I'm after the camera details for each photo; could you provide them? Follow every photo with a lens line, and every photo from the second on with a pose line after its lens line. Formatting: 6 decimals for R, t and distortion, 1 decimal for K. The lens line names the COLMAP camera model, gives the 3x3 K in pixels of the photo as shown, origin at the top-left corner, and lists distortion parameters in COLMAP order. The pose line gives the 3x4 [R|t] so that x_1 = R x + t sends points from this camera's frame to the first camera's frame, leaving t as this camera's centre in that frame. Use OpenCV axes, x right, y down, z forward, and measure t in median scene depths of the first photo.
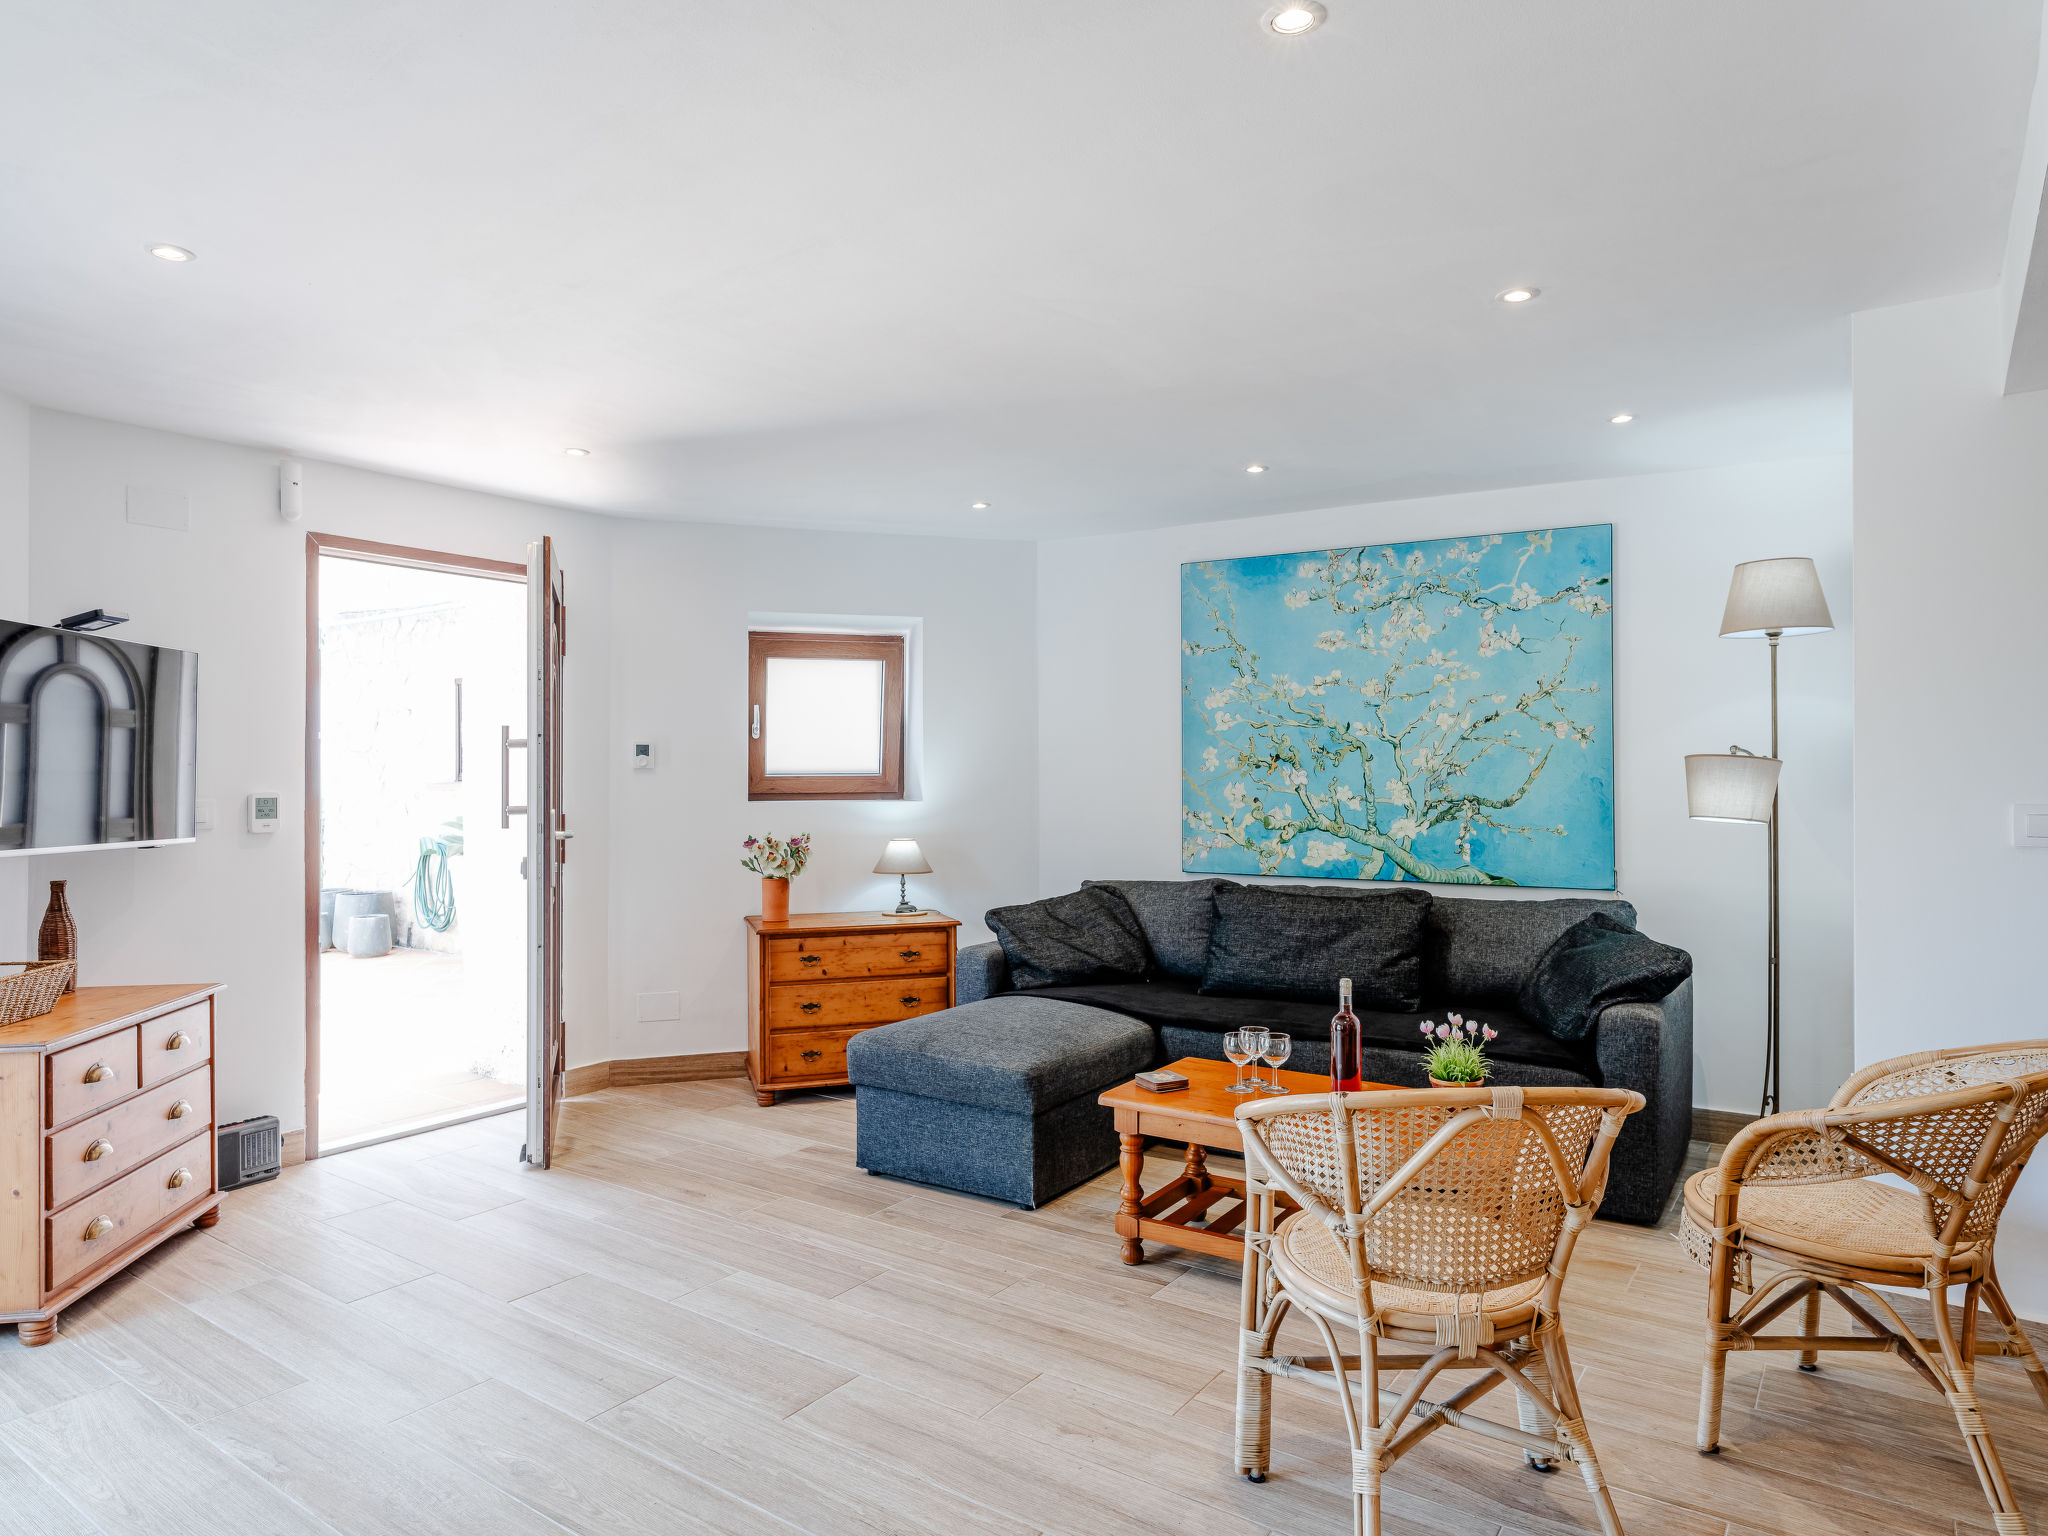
lens RADIAL K [[1250.6, 0, 1011.1], [0, 1250.6, 766.6], [0, 0, 1]] dist [-0.005813, 0.006170]
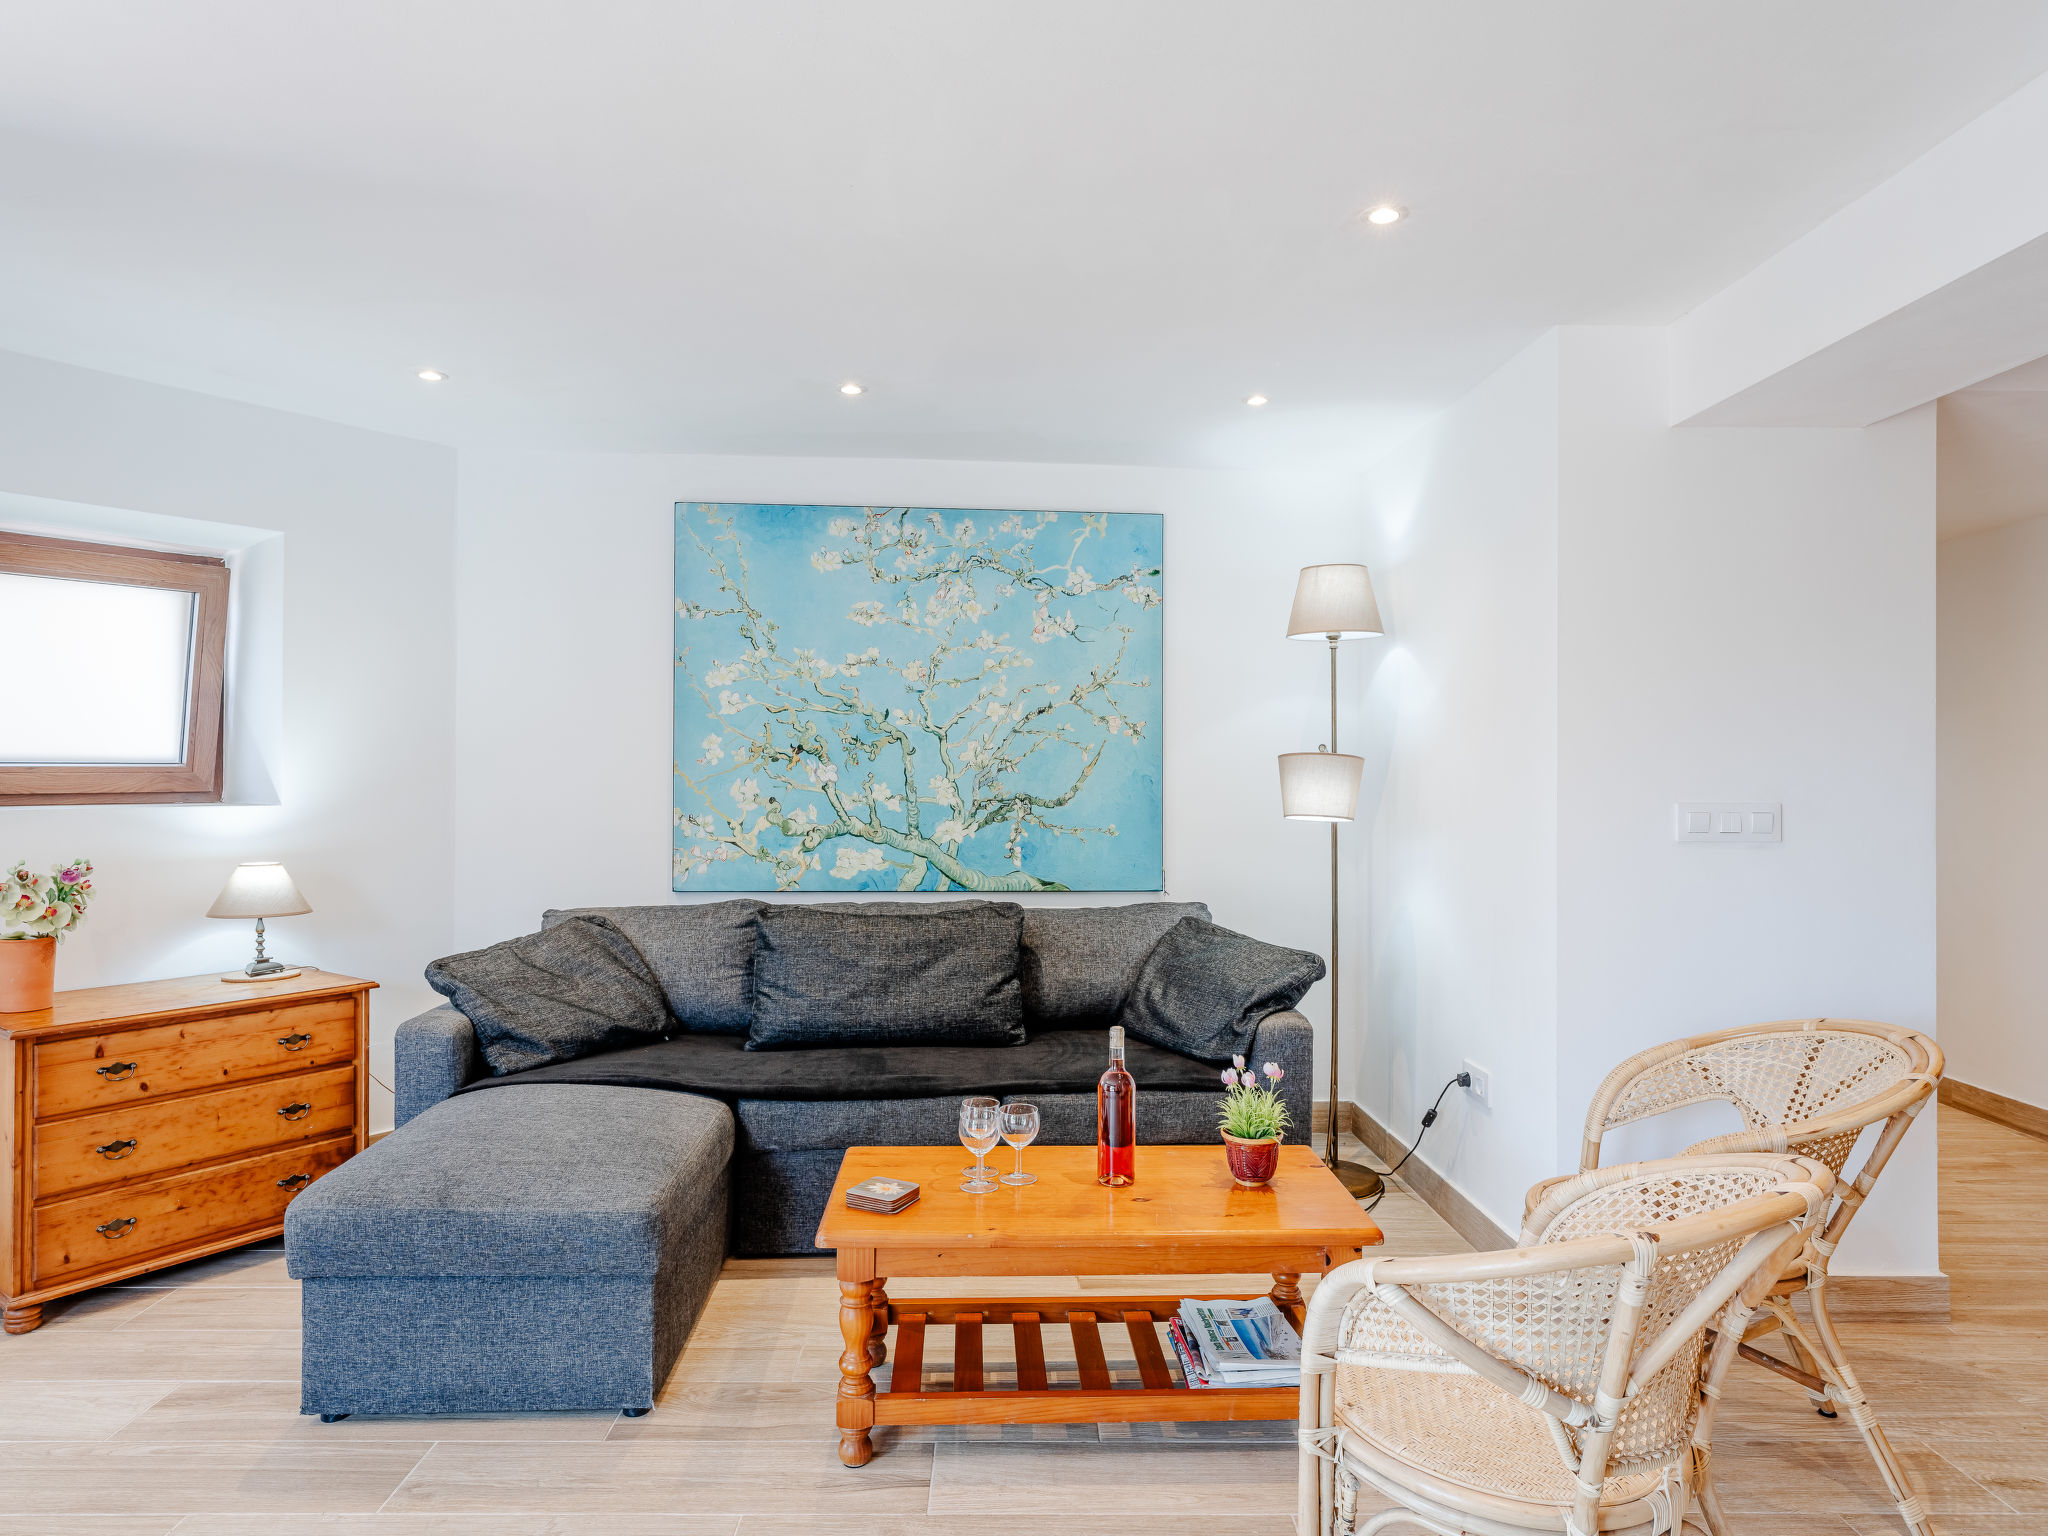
lens RADIAL K [[1249.5, 0, 1012.8], [0, 1249.5, 760.4], [0, 0, 1]] dist [-0.012033, 0.011471]
pose [[0.806889, 0.010875, 0.590604, -0.169548], [-0.010836, 0.999935, -0.003608, 0.001939], [-0.590604, -0.003488, 0.806954, 0.257909]]
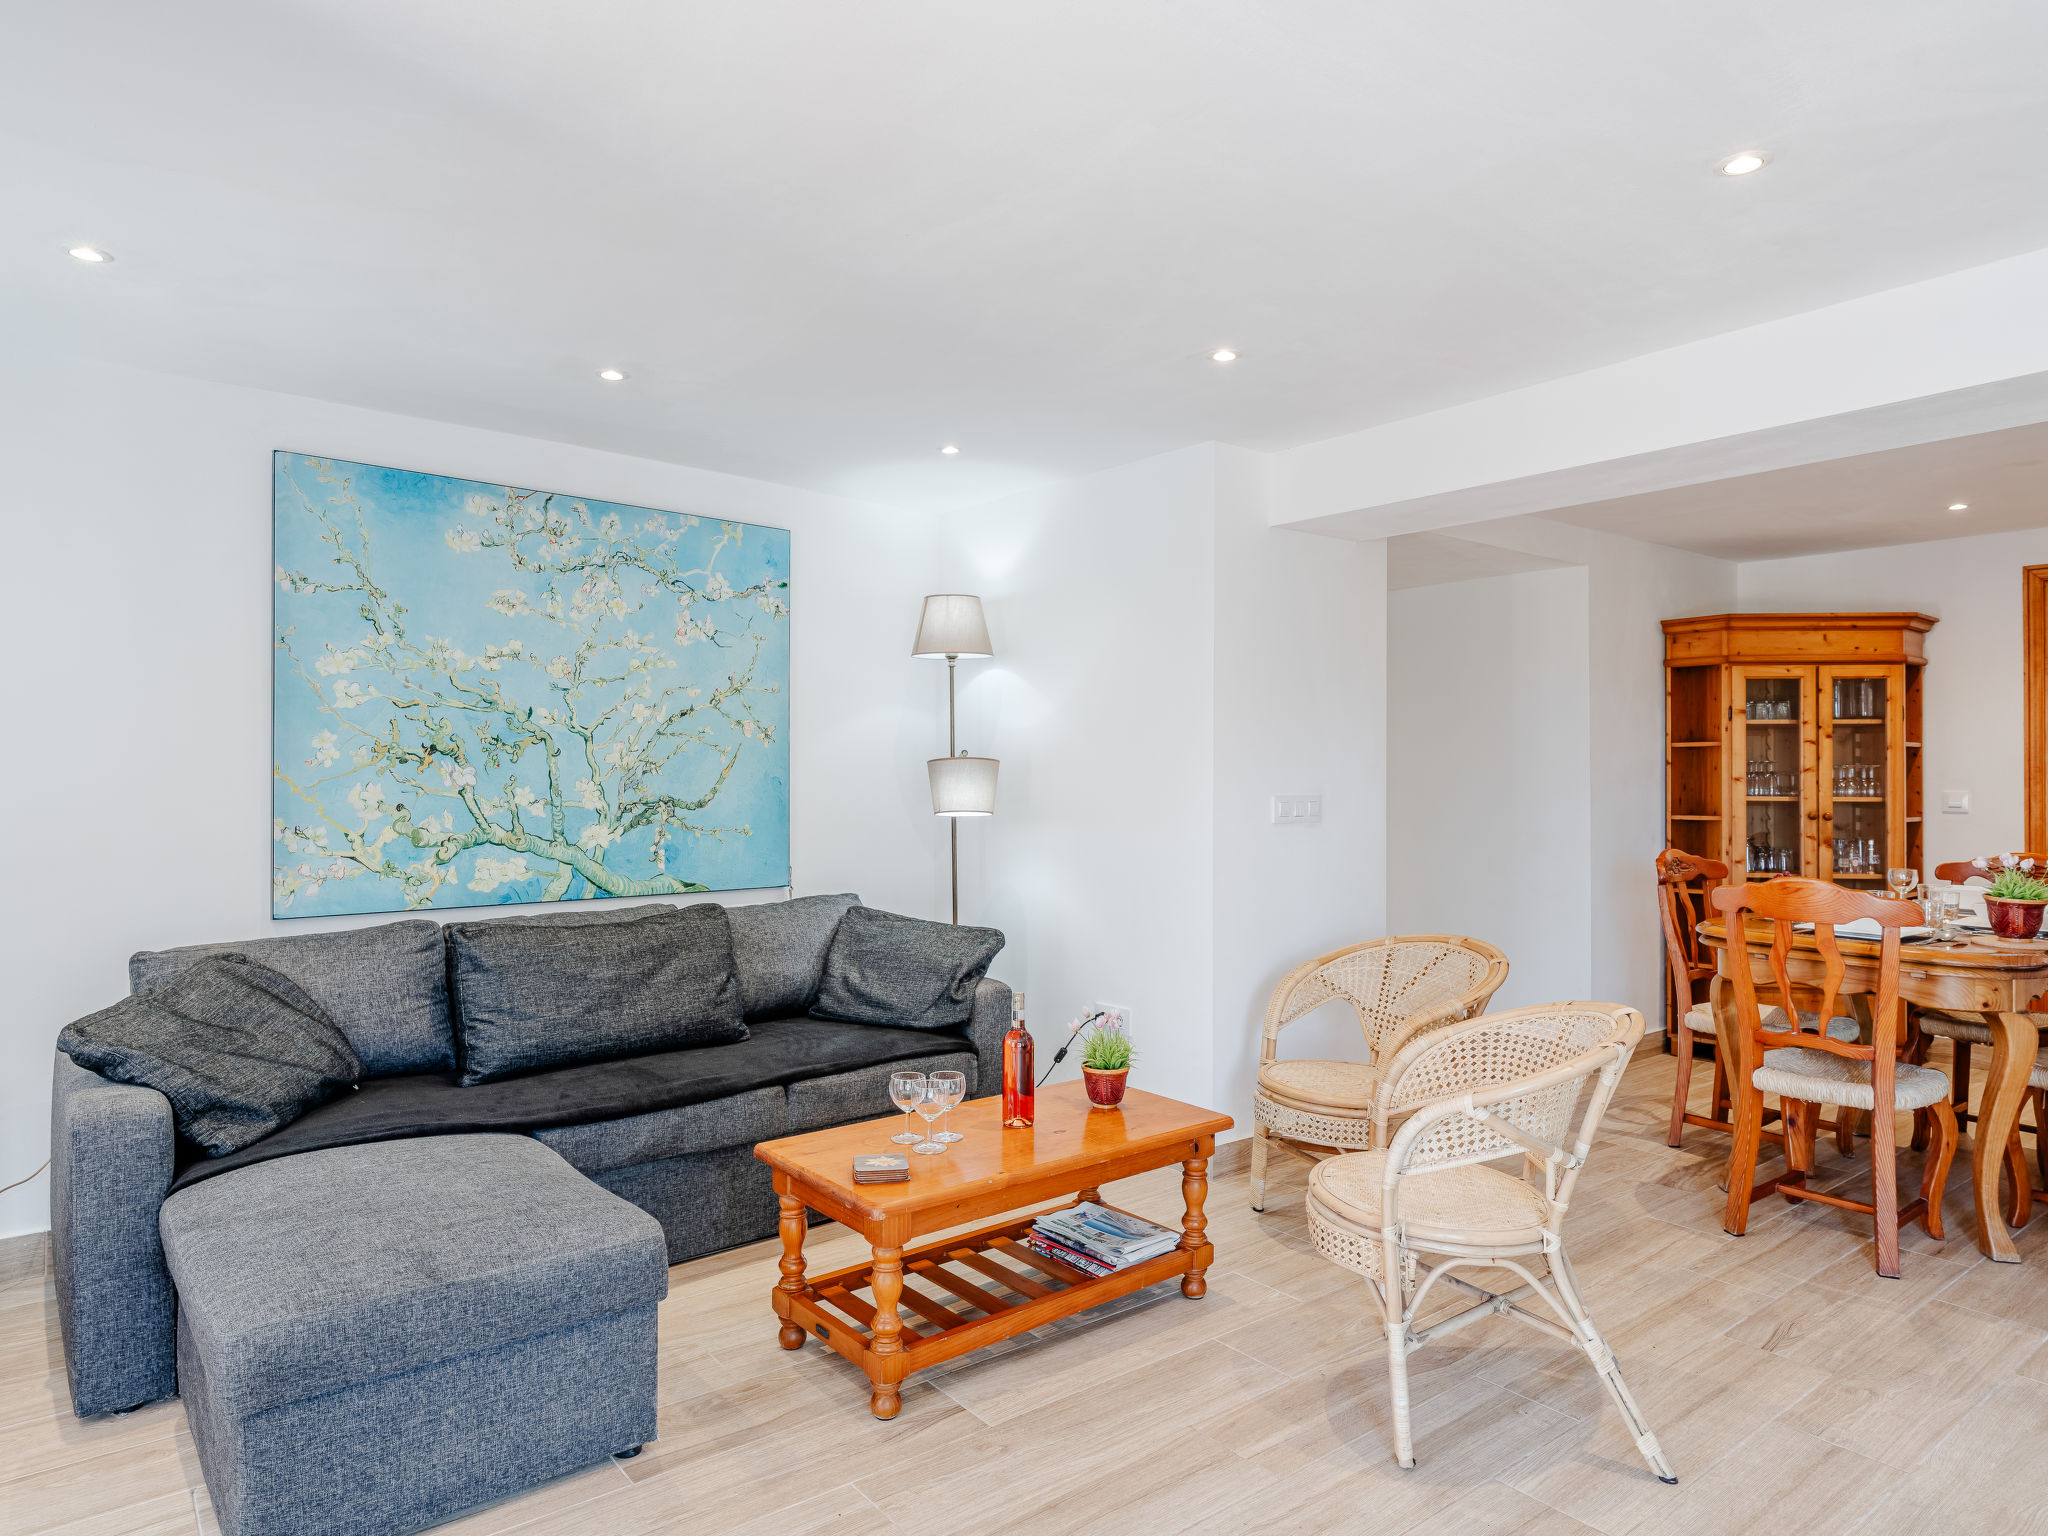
lens RADIAL K [[1250.6, 0, 1011.1], [0, 1250.6, 766.6], [0, 0, 1]] dist [-0.005813, 0.006170]
pose [[0.283600, 0.008301, 0.958907, -0.414661], [-0.010672, 0.999928, -0.005500, 0.003649], [-0.958883, -0.008674, 0.283668, 0.482675]]
